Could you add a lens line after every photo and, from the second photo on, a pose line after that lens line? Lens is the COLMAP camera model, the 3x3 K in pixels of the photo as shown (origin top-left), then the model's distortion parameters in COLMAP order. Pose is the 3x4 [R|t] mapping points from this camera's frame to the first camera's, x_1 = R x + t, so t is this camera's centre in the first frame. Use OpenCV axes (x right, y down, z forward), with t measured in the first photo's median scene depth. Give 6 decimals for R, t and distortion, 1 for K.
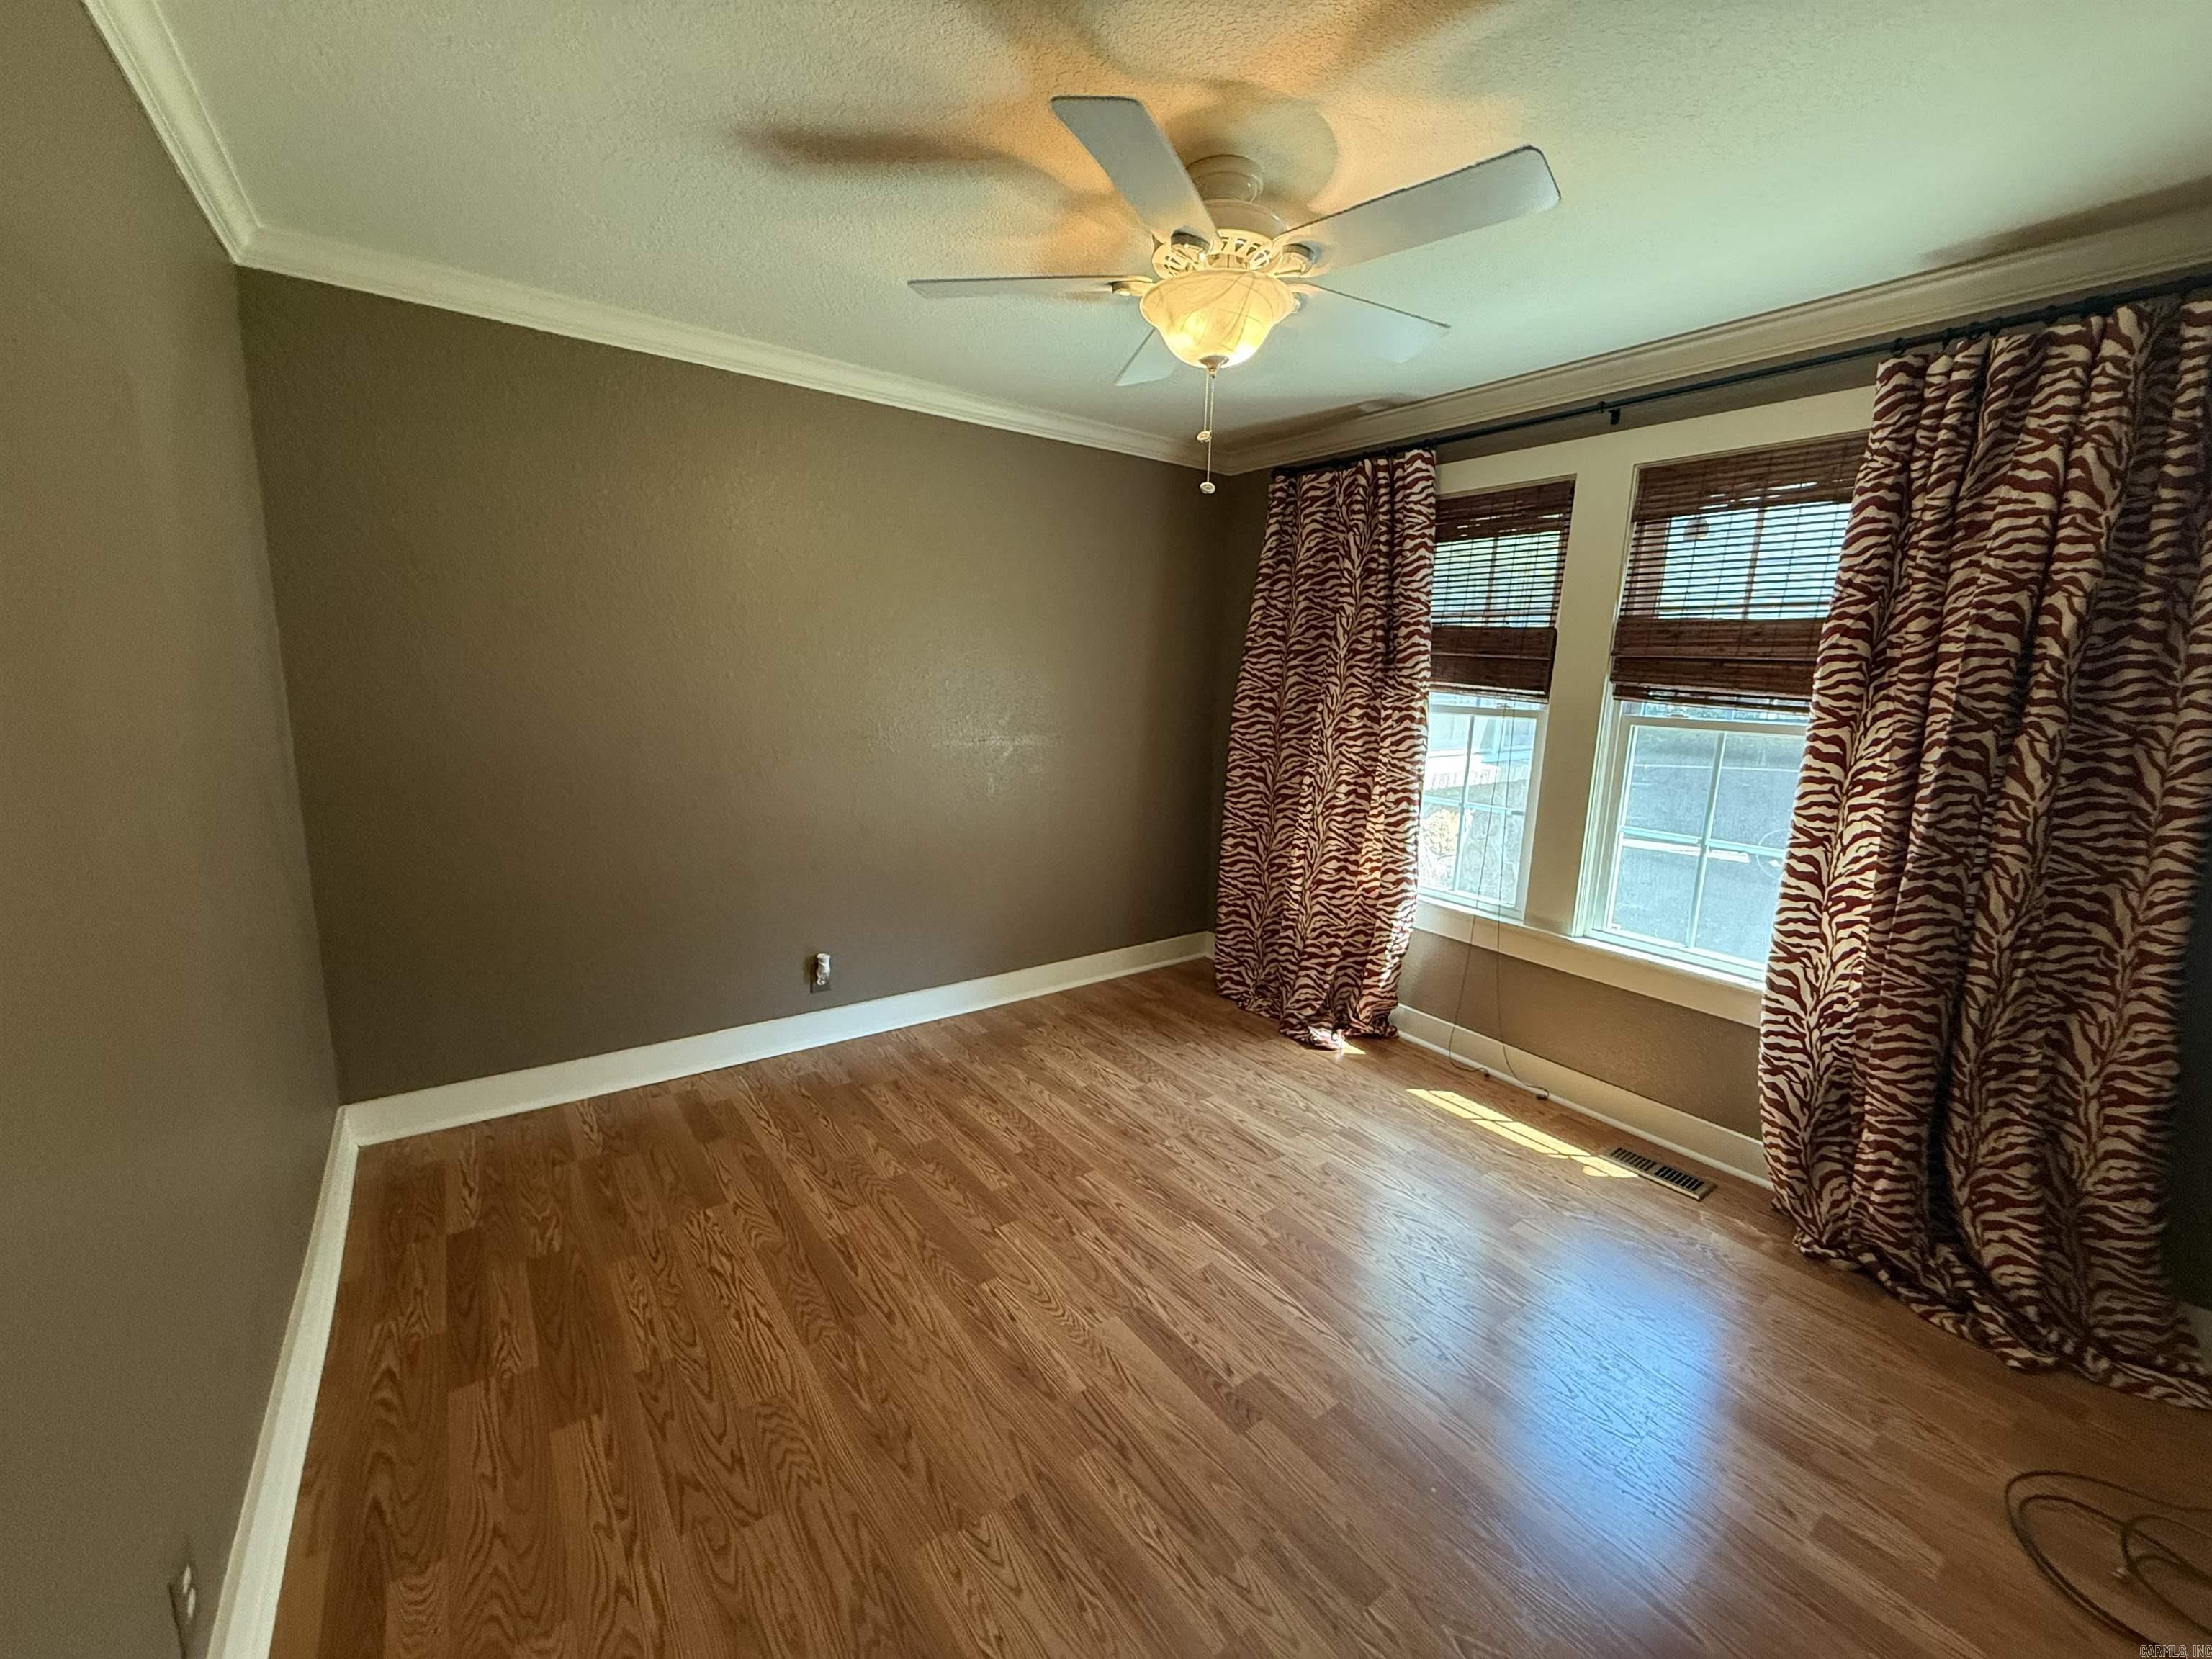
lens RADIAL K [[881.7, 0, 1099.7], [0, 881.7, 825.4], [0, 0, 1]] dist [-0.000086, 0.000488]
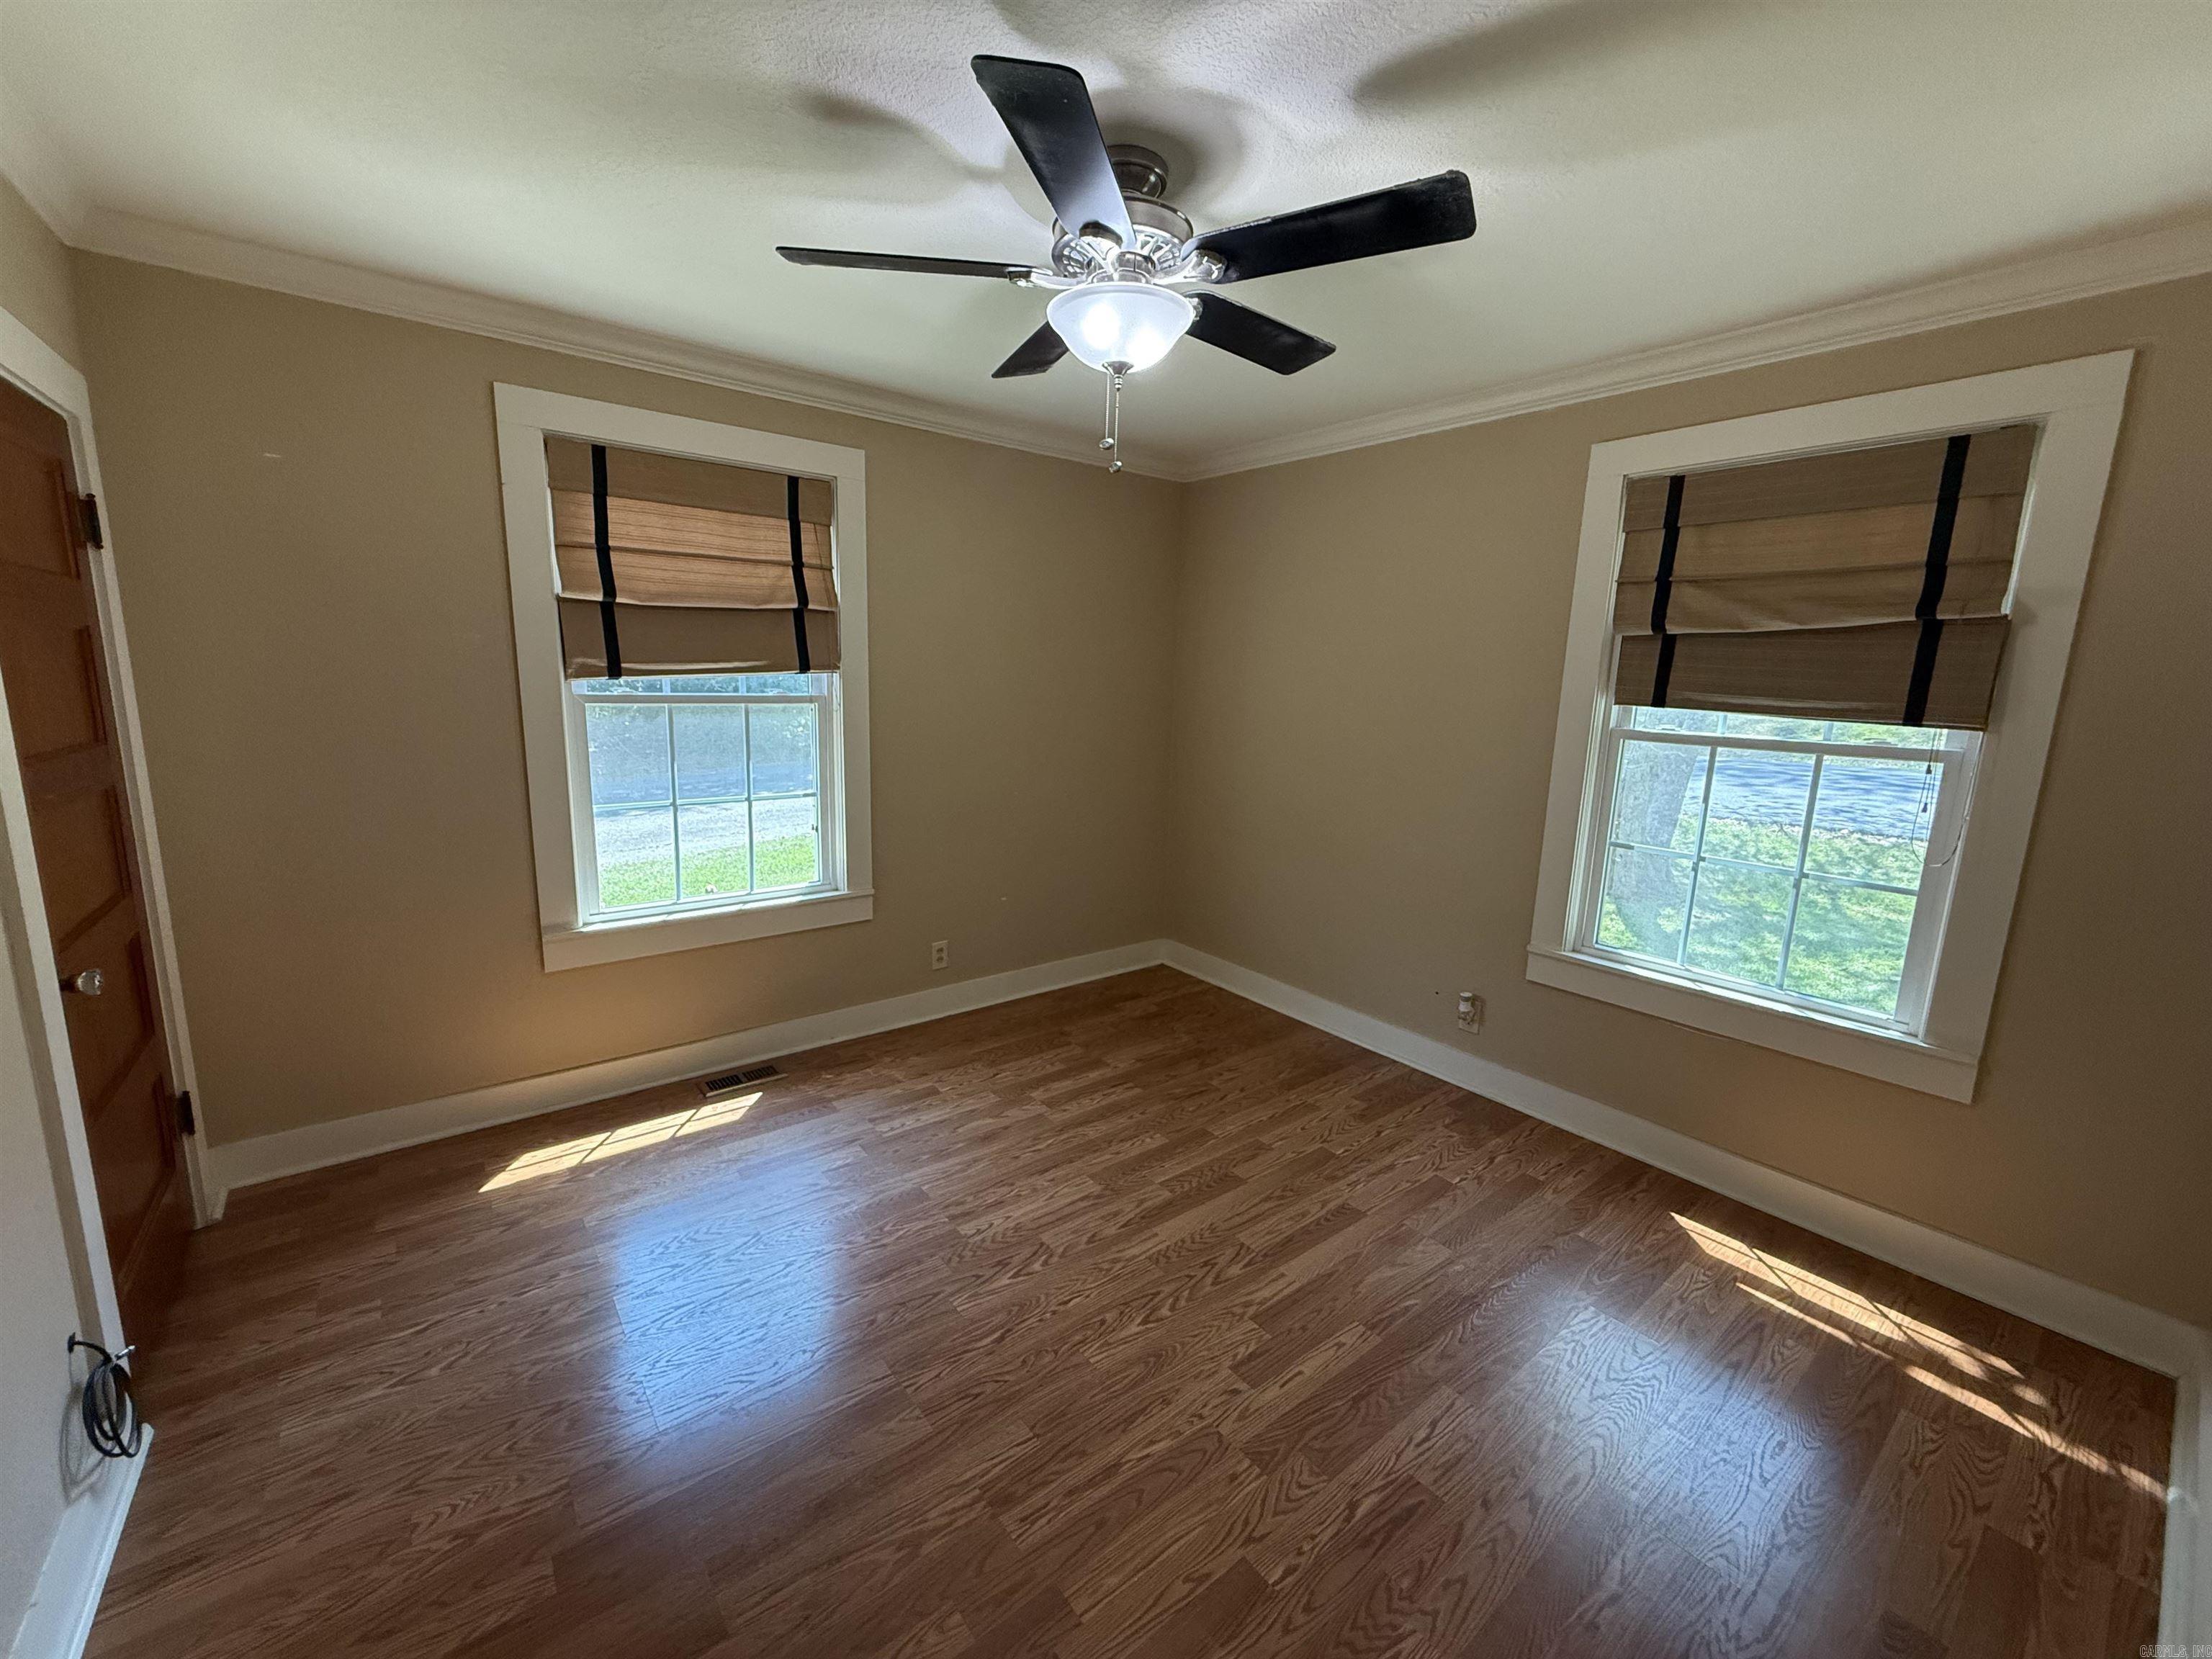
lens RADIAL K [[881.7, 0, 1099.7], [0, 881.7, 825.4], [0, 0, 1]] dist [-0.000086, 0.000488]
pose [[-0.028519, -0.211002, 0.977070, -0.557078], [0.132342, 0.968065, 0.212920, -0.164566], [-0.990794, 0.135379, 0.000317, 0.596421]]
